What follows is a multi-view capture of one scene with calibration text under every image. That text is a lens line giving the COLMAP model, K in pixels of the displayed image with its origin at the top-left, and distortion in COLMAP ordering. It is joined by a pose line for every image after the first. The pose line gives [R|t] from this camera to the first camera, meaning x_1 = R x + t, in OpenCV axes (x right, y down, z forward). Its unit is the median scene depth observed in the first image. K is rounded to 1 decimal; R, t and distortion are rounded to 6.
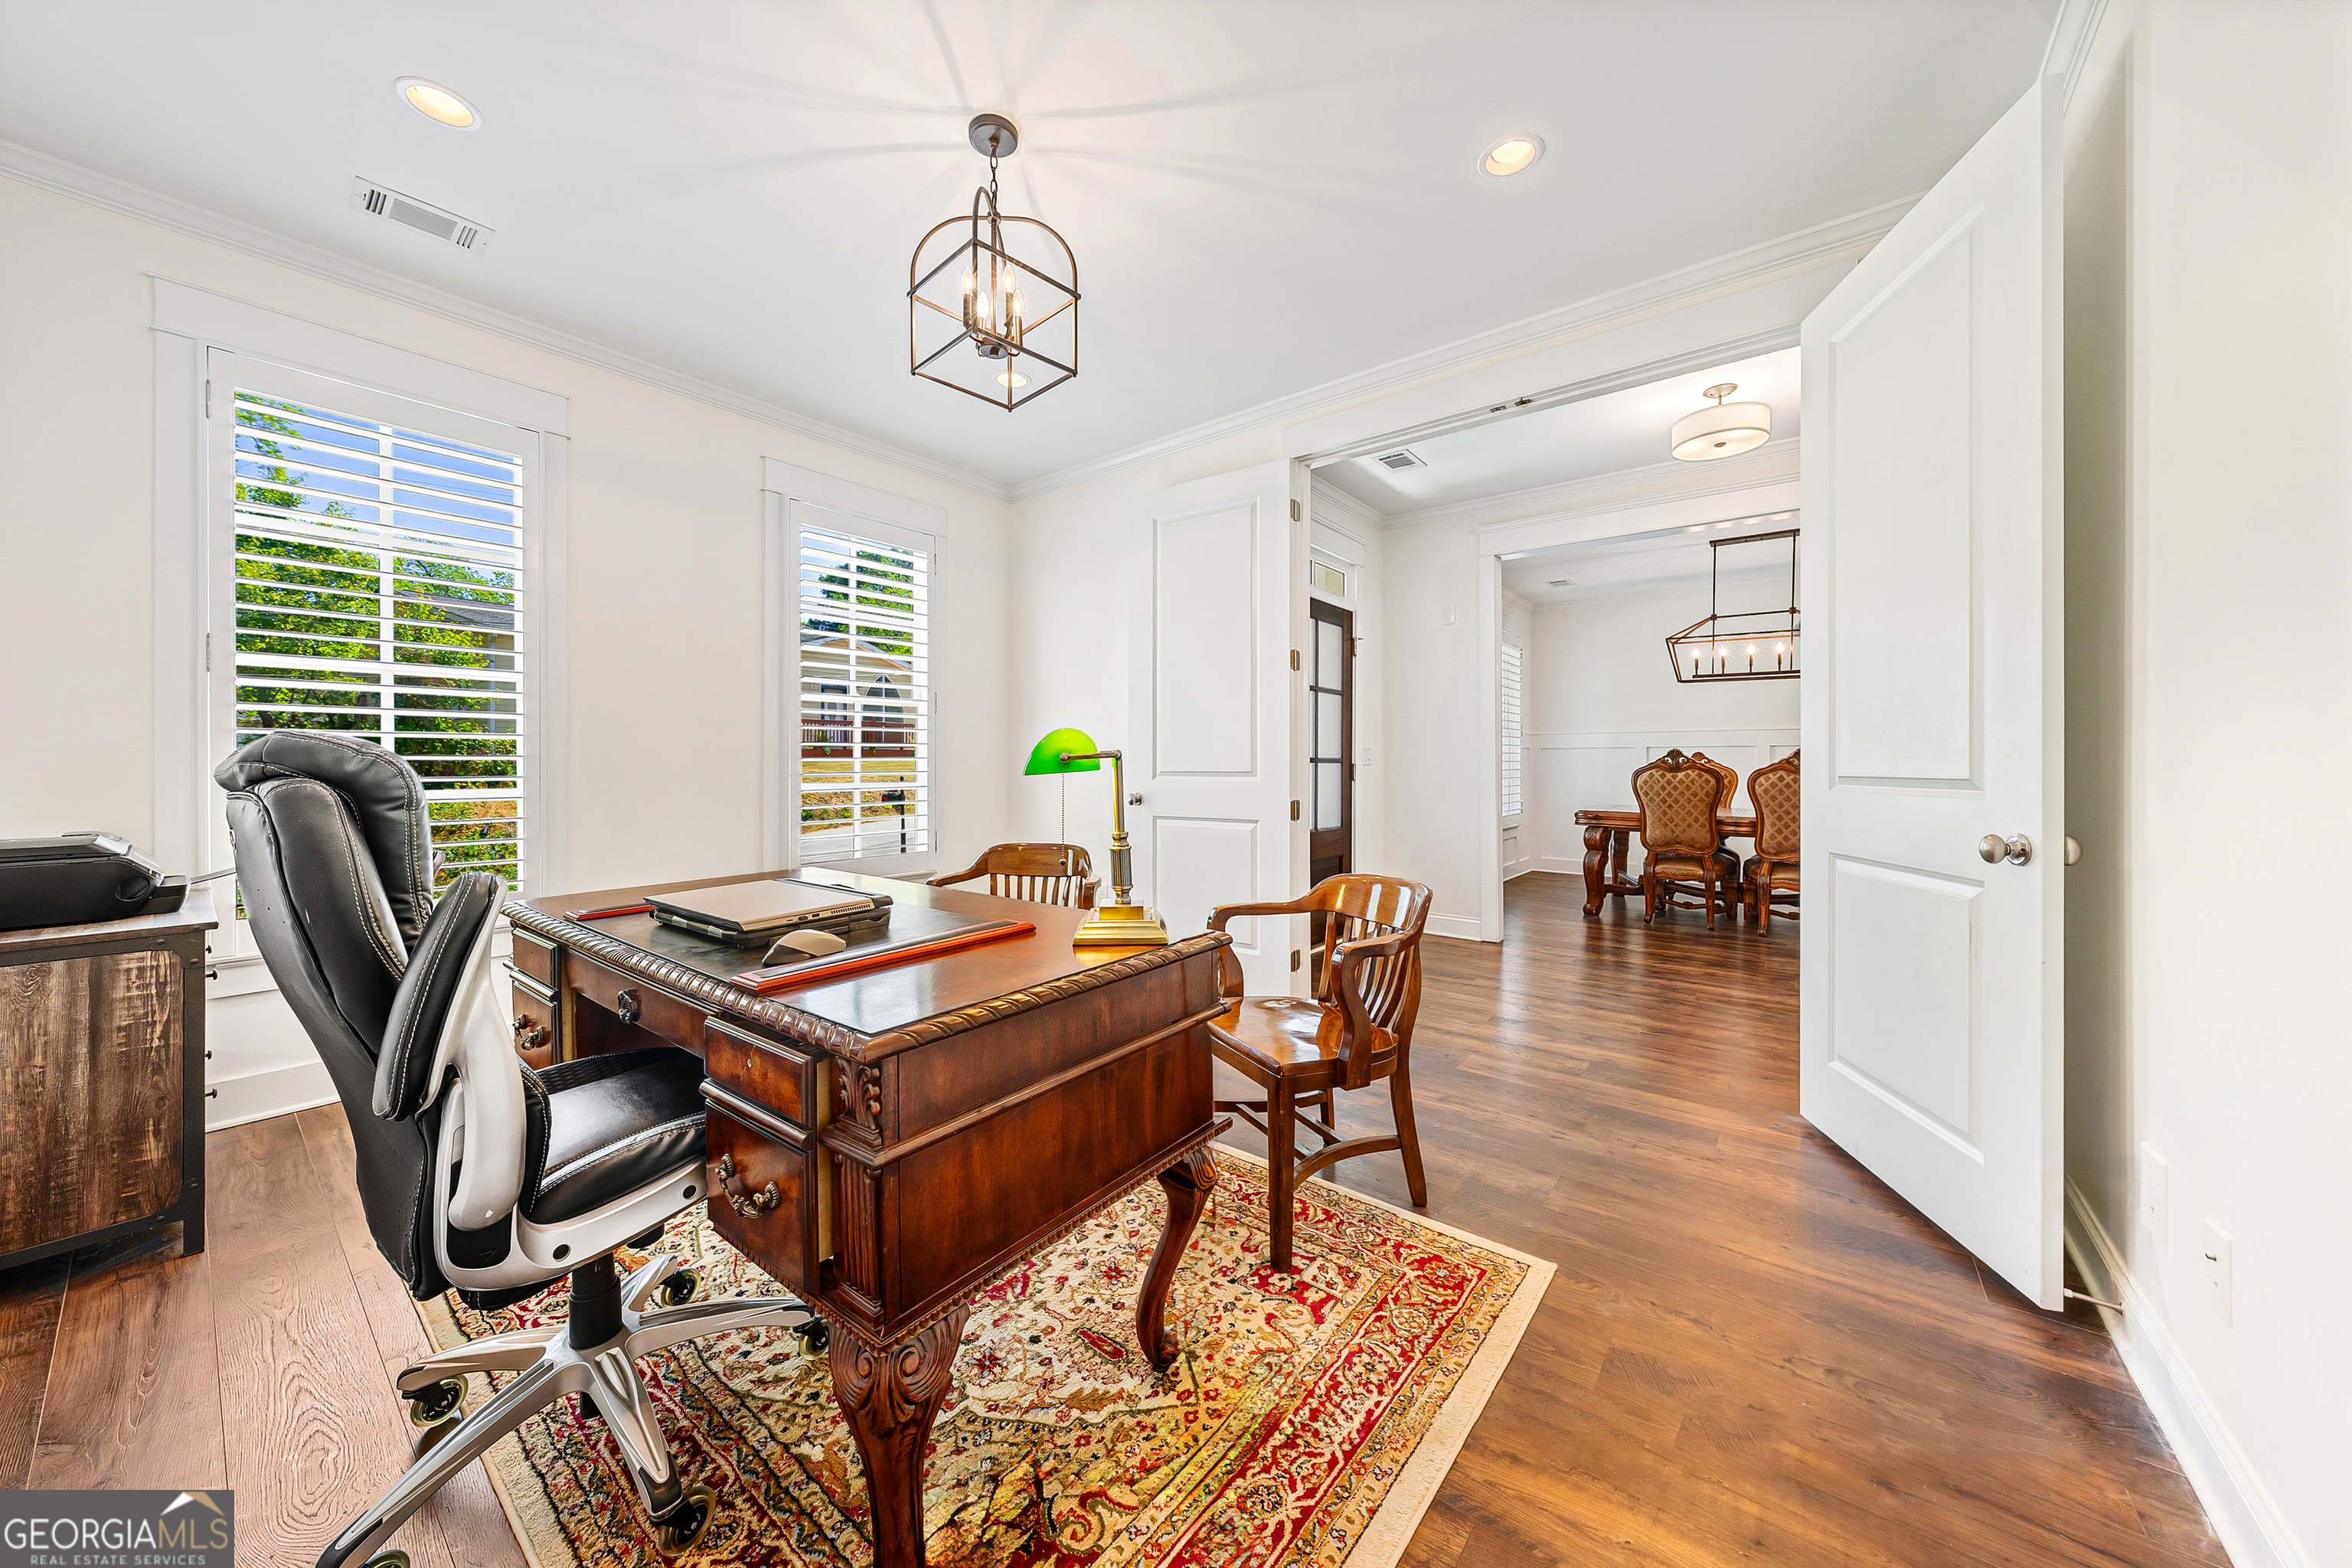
lens RADIAL K [[793.4, 0, 1174.4], [0, 793.4, 773.7], [0, 0, 1]] dist [0.000715, -0.000435]
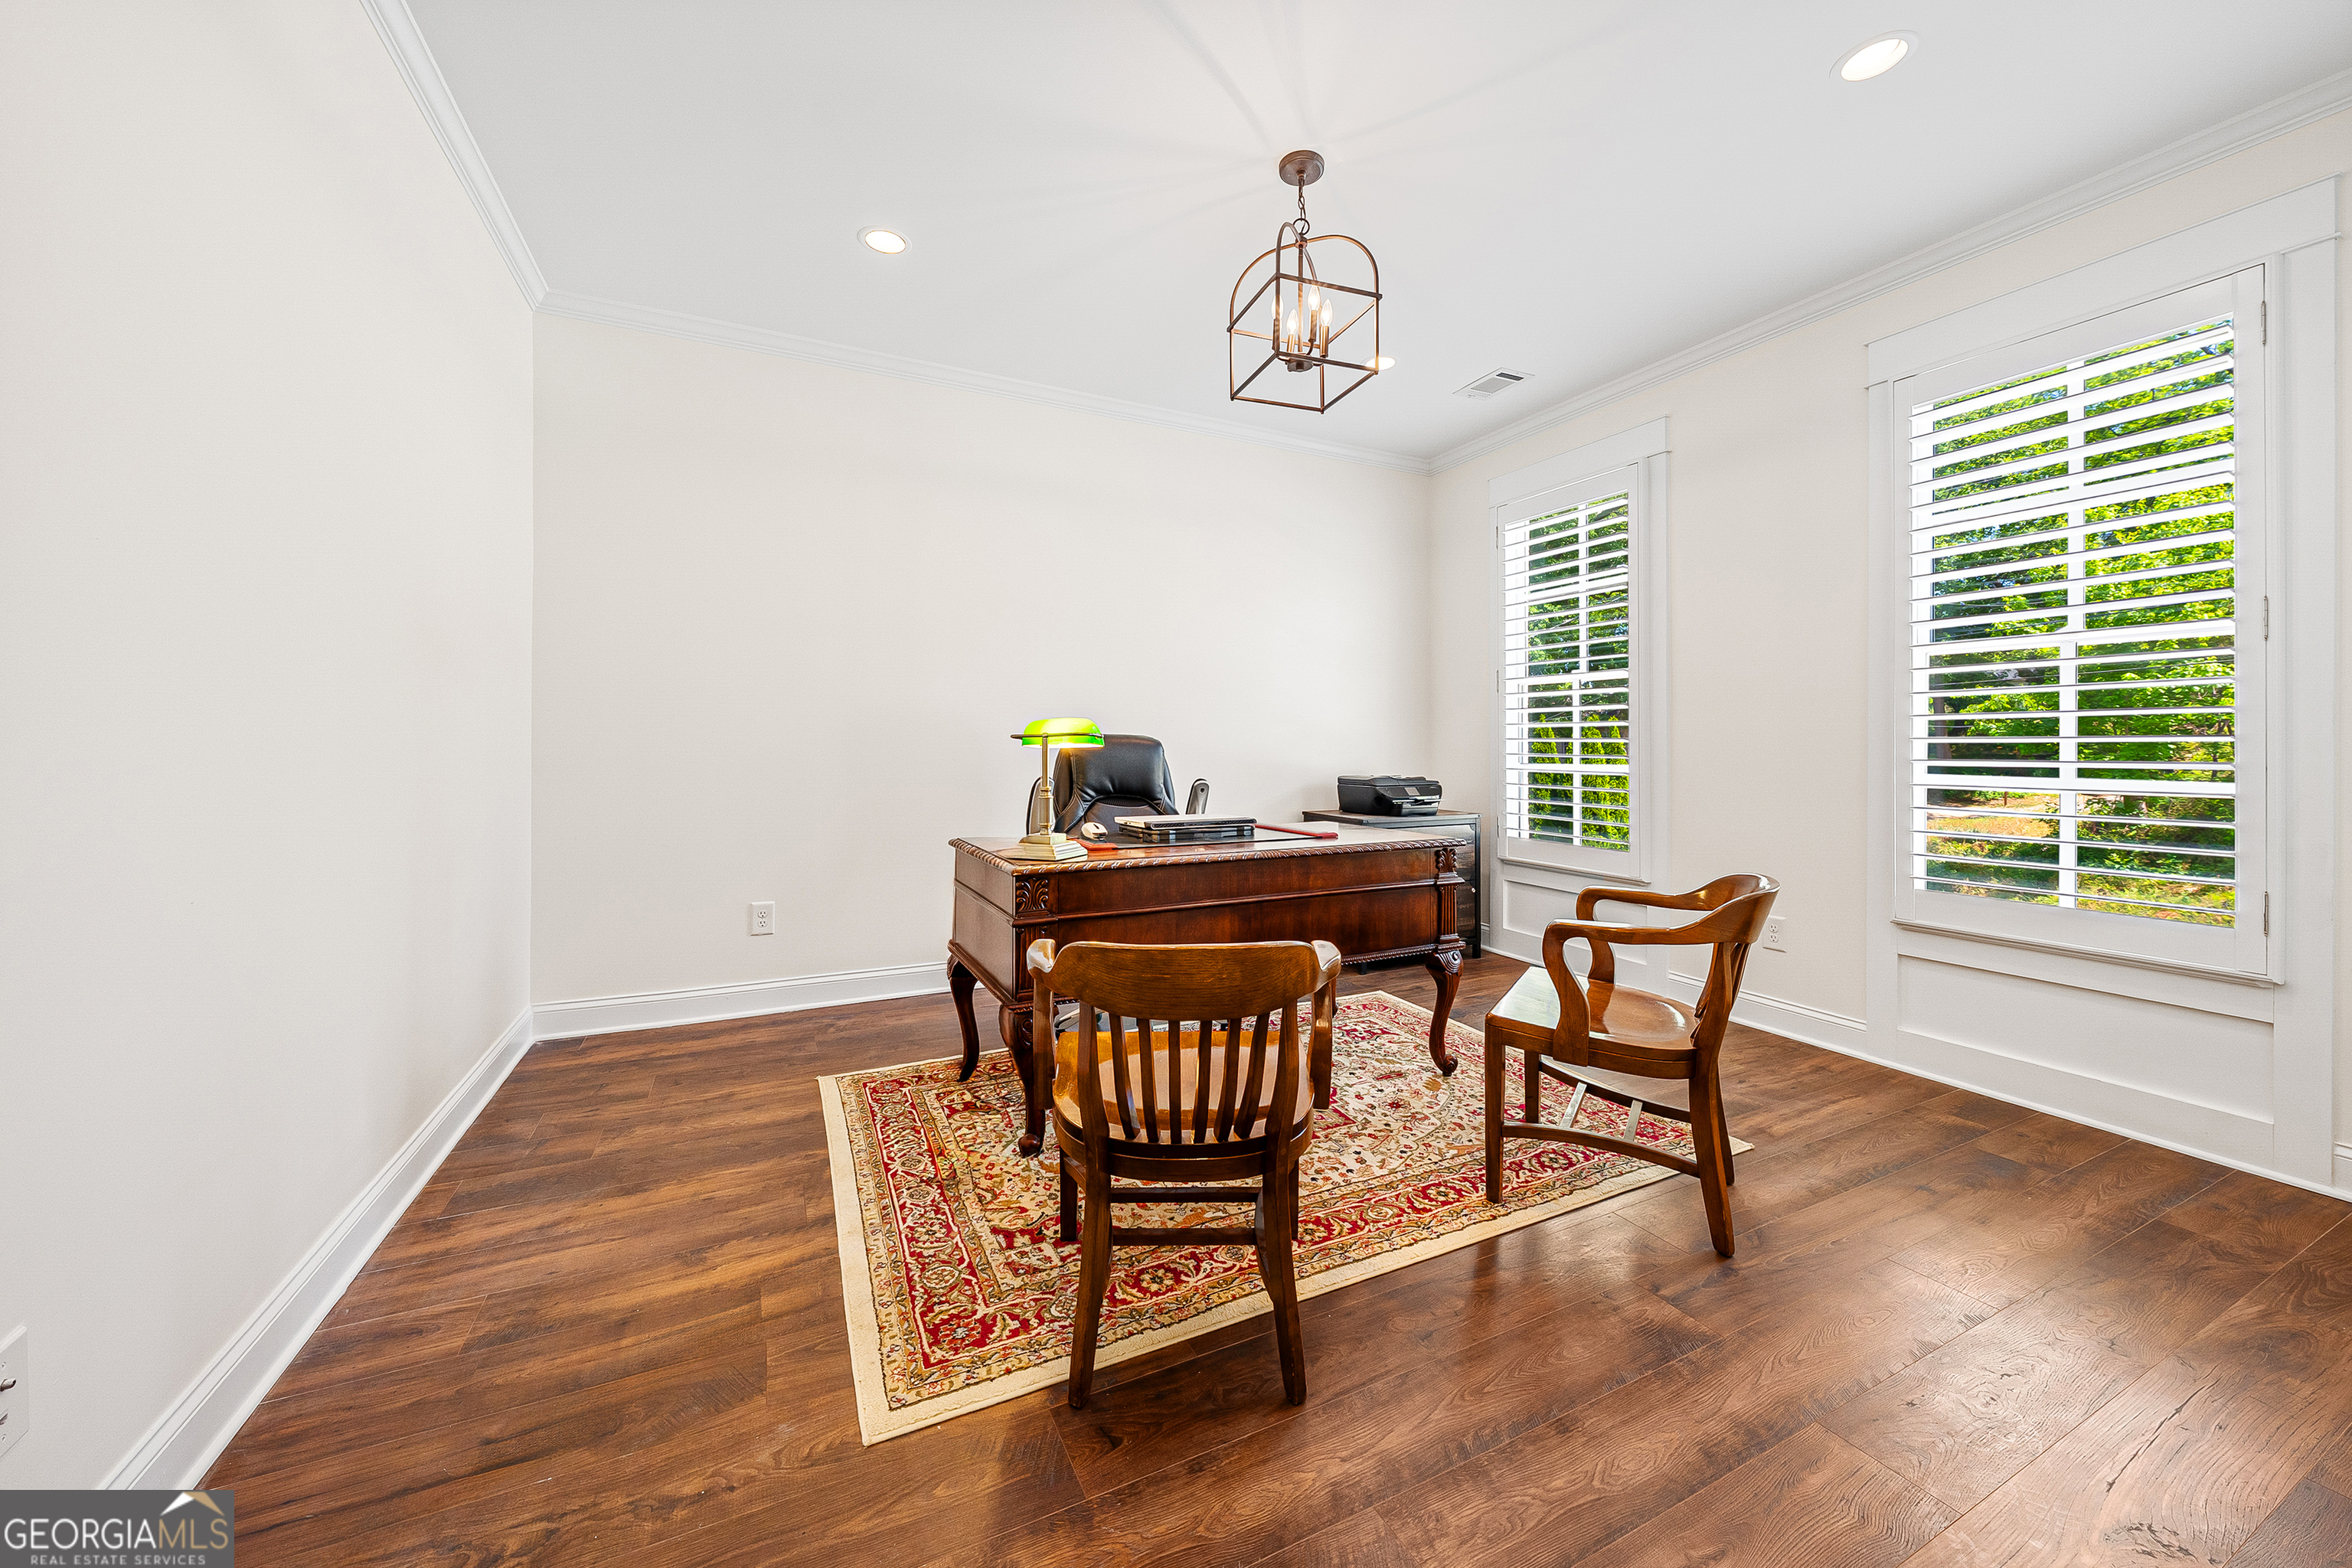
lens RADIAL K [[863.0, 0, 1220.8], [0, 863.0, 756.1], [0, 0, 1]] dist [-0.000827, -0.000176]
pose [[-0.403626, 0.015800, -0.914788, 1.109411], [-0.010056, 0.999714, 0.021704, -0.030409], [0.914869, 0.017960, -0.403352, 1.676929]]
